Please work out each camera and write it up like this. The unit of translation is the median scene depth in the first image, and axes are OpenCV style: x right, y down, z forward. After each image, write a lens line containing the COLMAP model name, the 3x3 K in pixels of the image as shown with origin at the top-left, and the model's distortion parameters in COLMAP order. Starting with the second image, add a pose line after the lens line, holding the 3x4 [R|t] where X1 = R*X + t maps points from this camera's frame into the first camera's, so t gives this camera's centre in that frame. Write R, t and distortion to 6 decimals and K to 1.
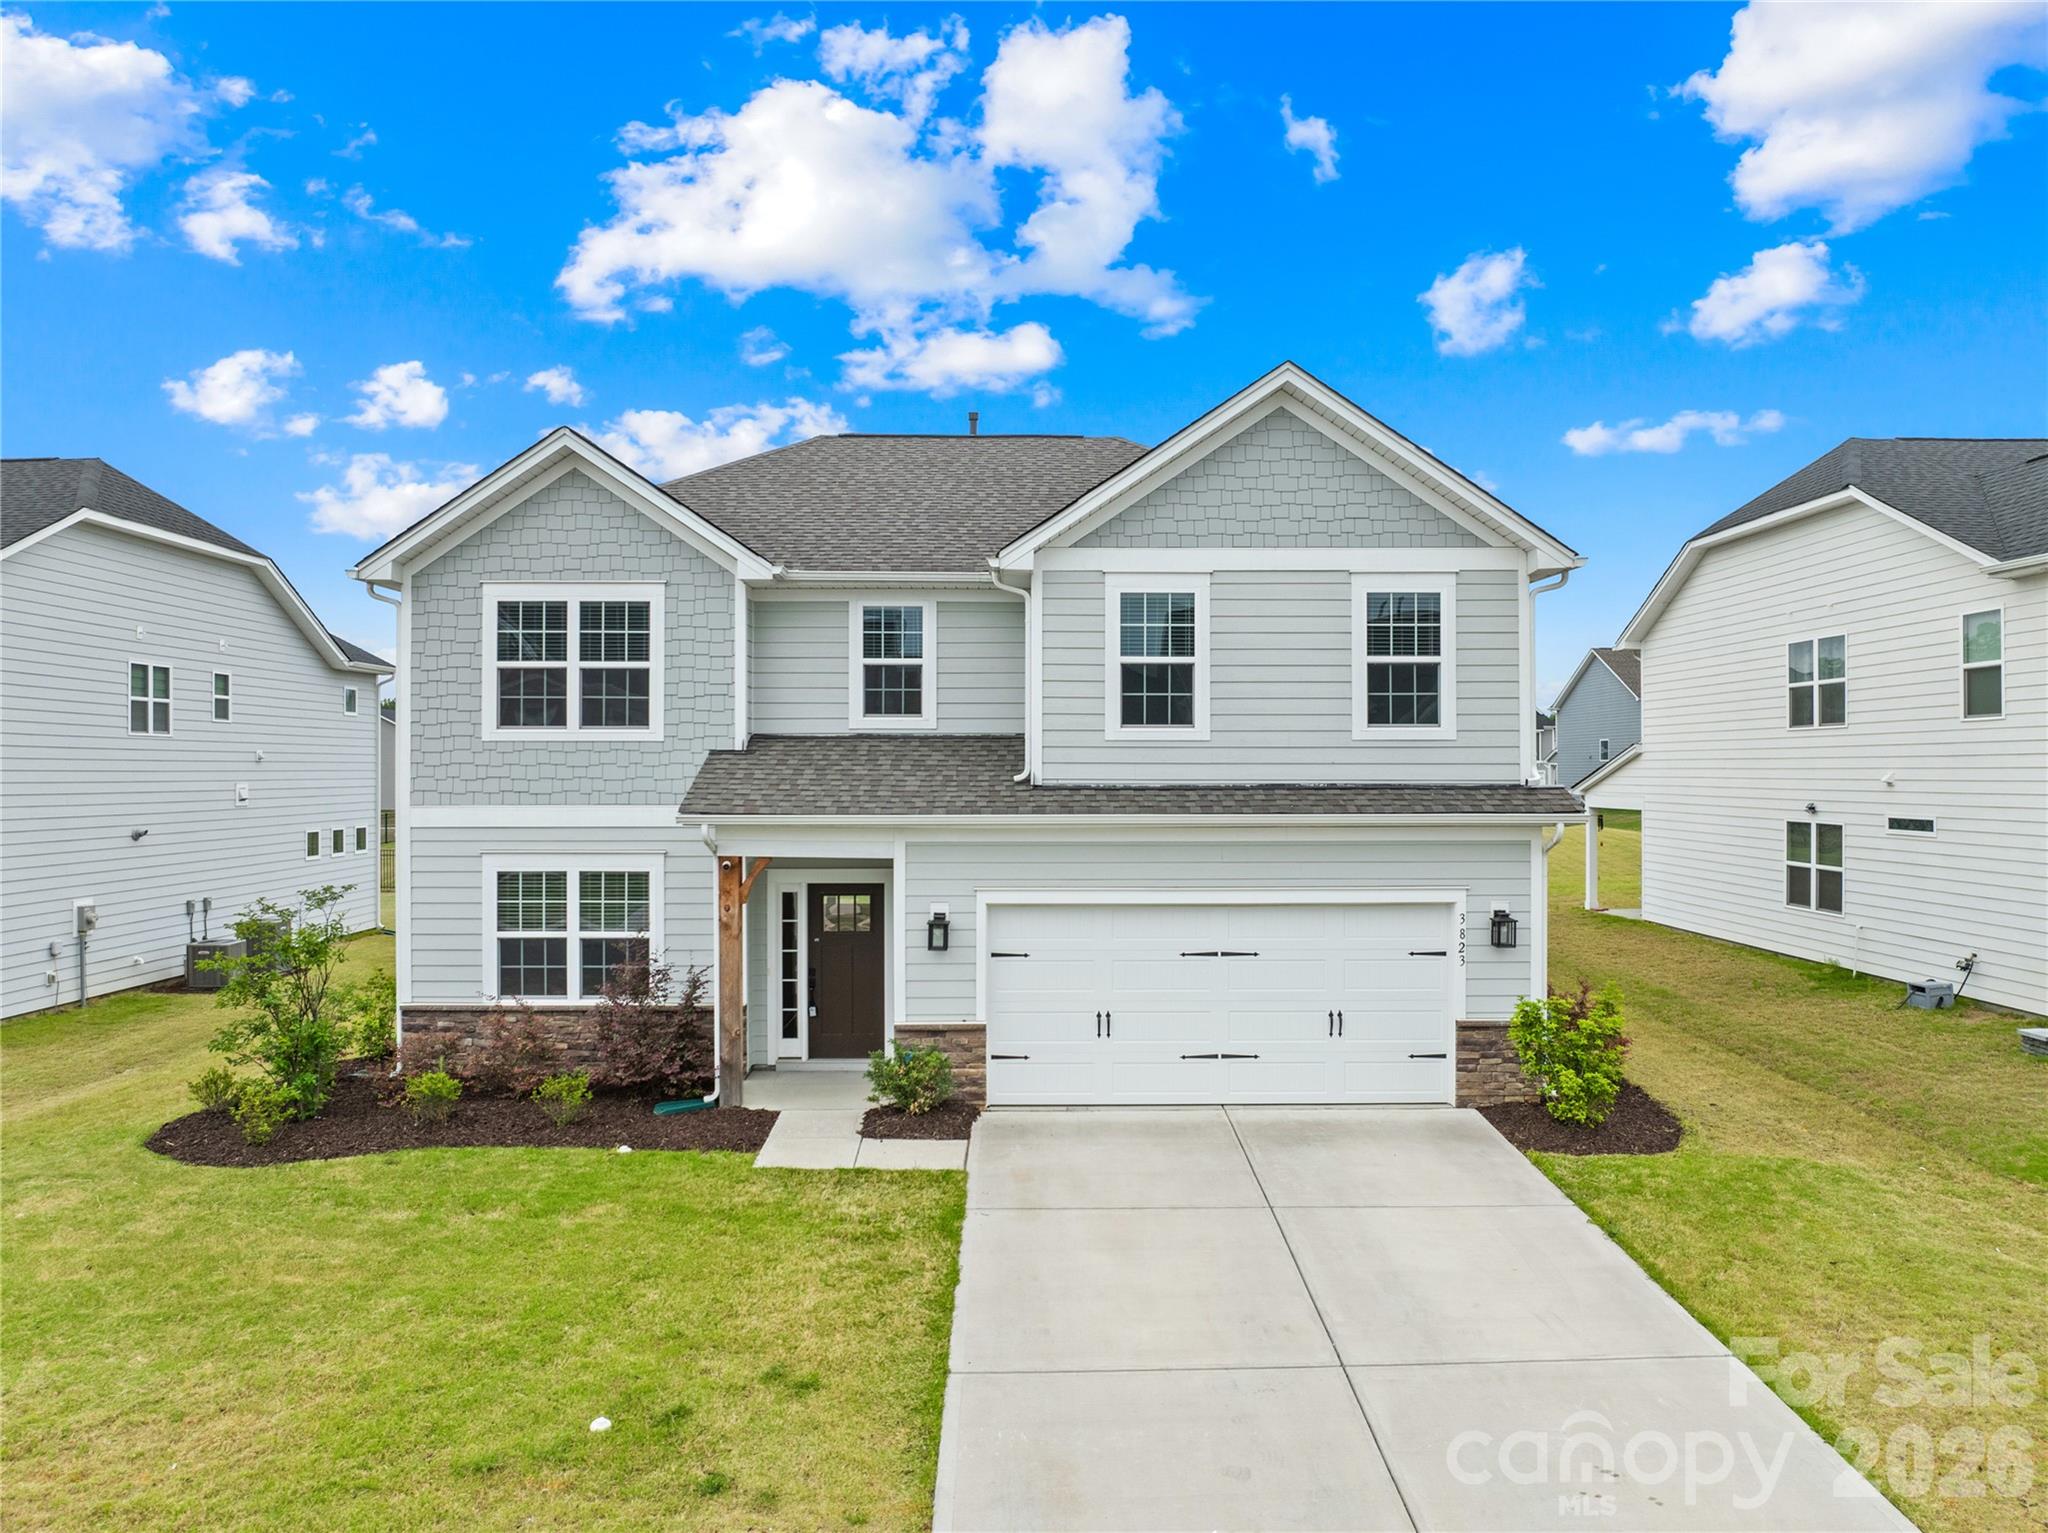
lens RADIAL K [[1419.0, 0, 1024.0], [0, 1419.0, 766.5], [0, 0, 1]] dist [-0.028860, 0.003496]
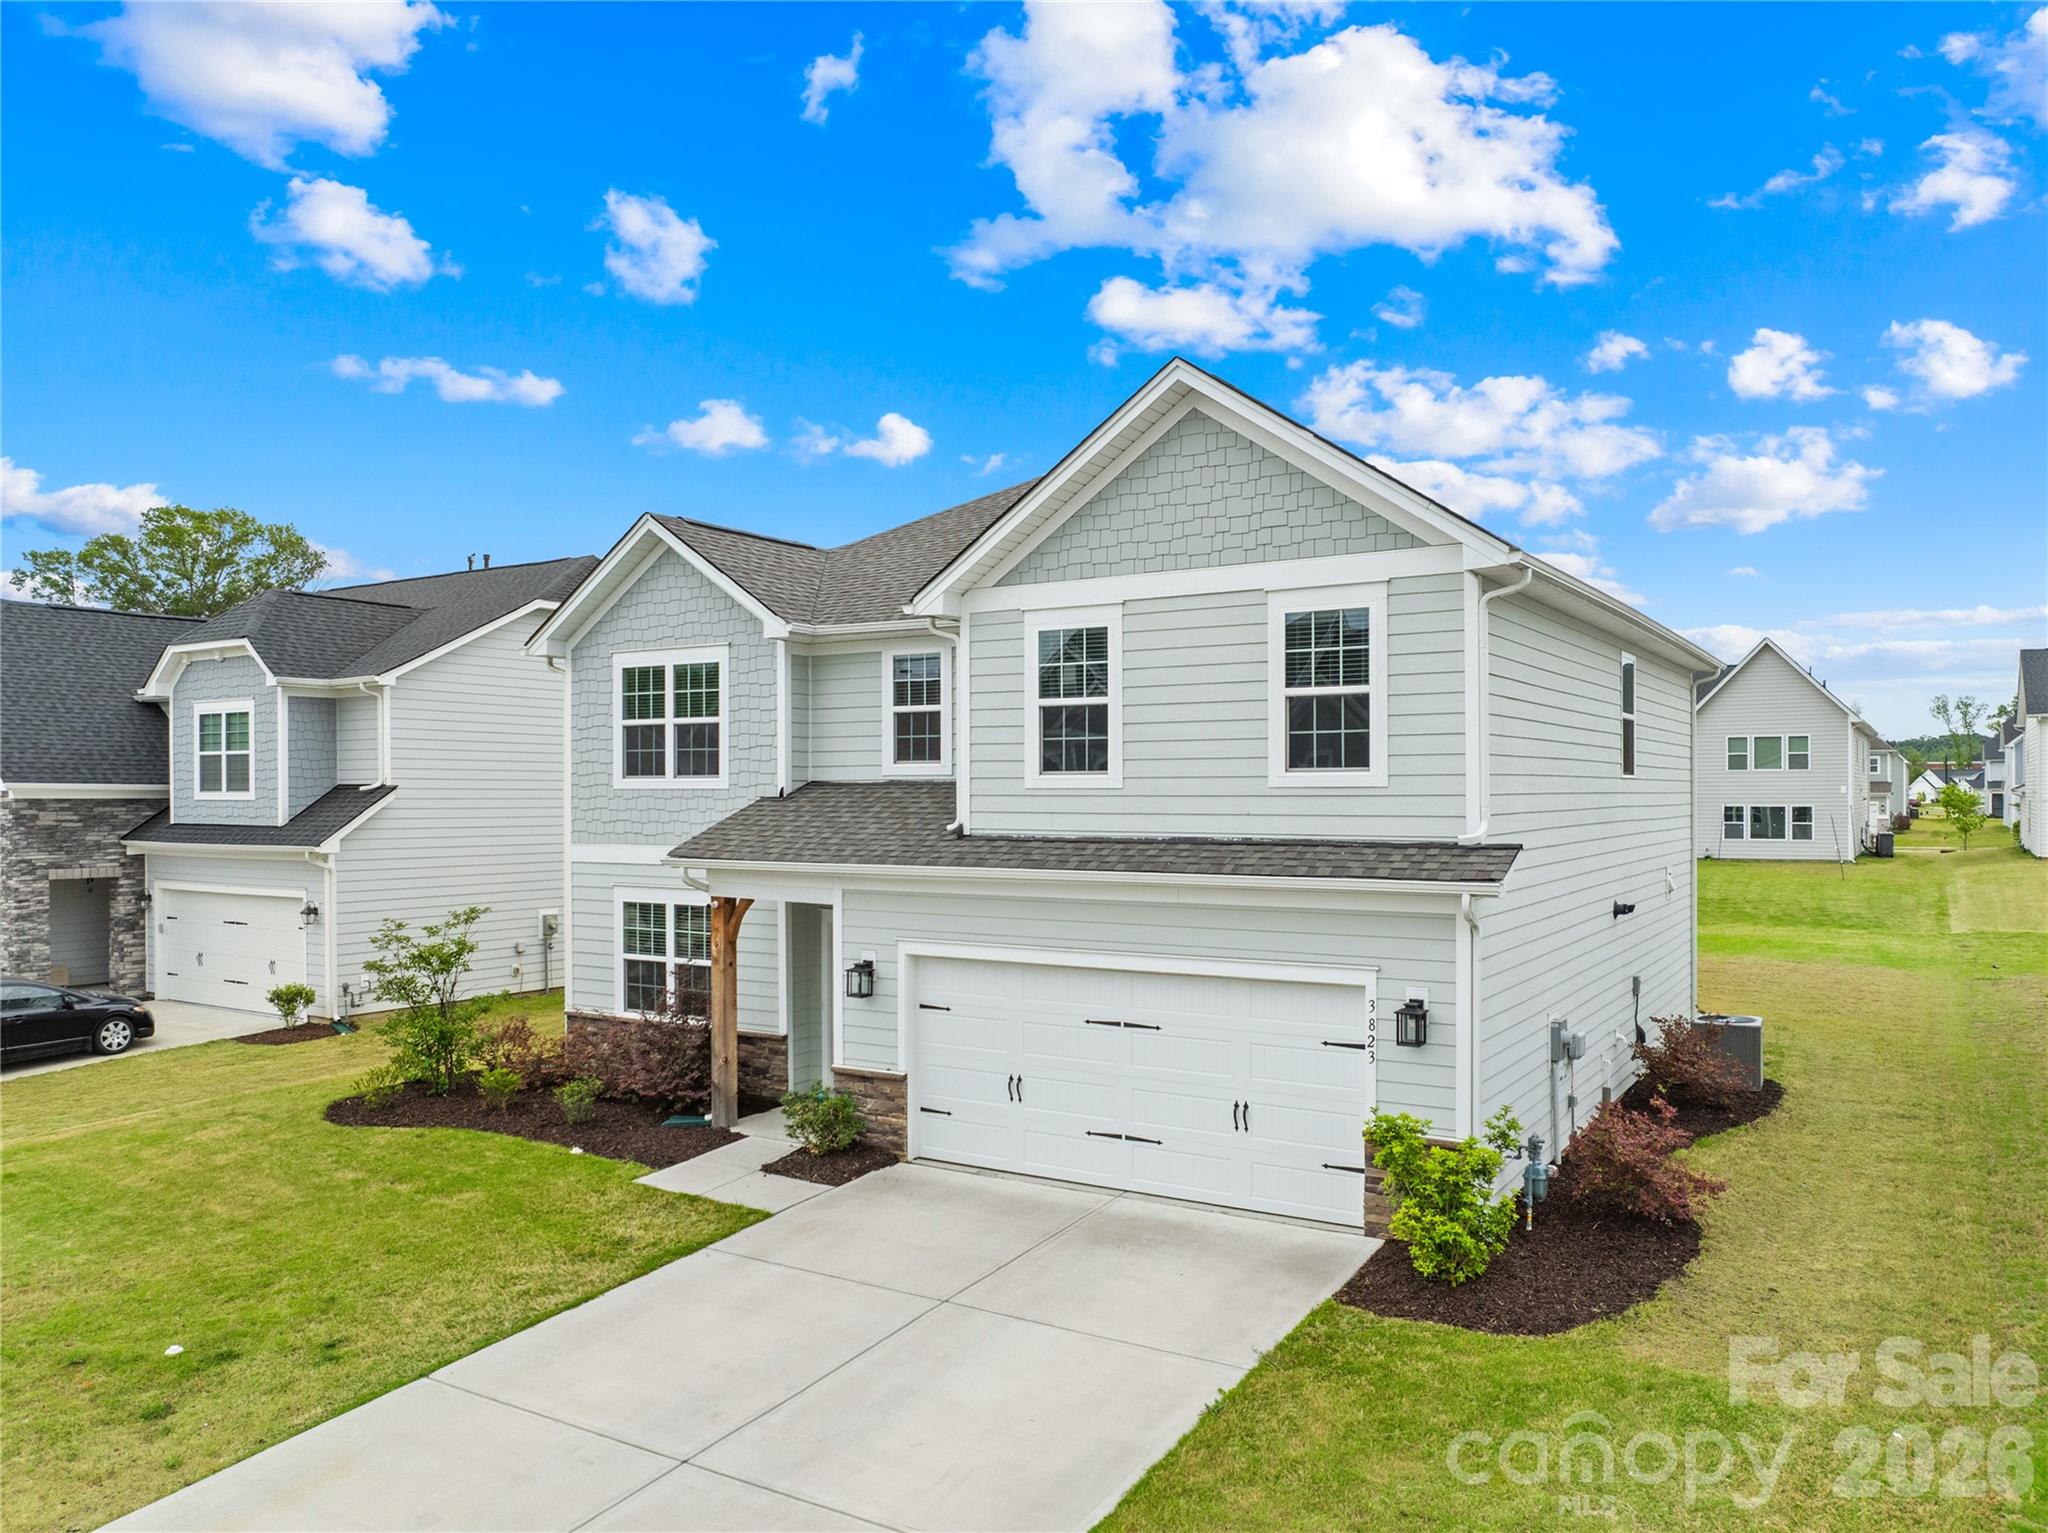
lens RADIAL K [[1459.0, 0, 1026.7], [0, 1459.0, 796.2], [0, 0, 1]] dist [-0.025410, -0.000172]
pose [[0.845531, -0.000008, -0.533927, 0.577070], [0.002969, 0.999985, 0.004686, -0.017818], [0.533919, -0.005548, 0.845518, 0.178852]]
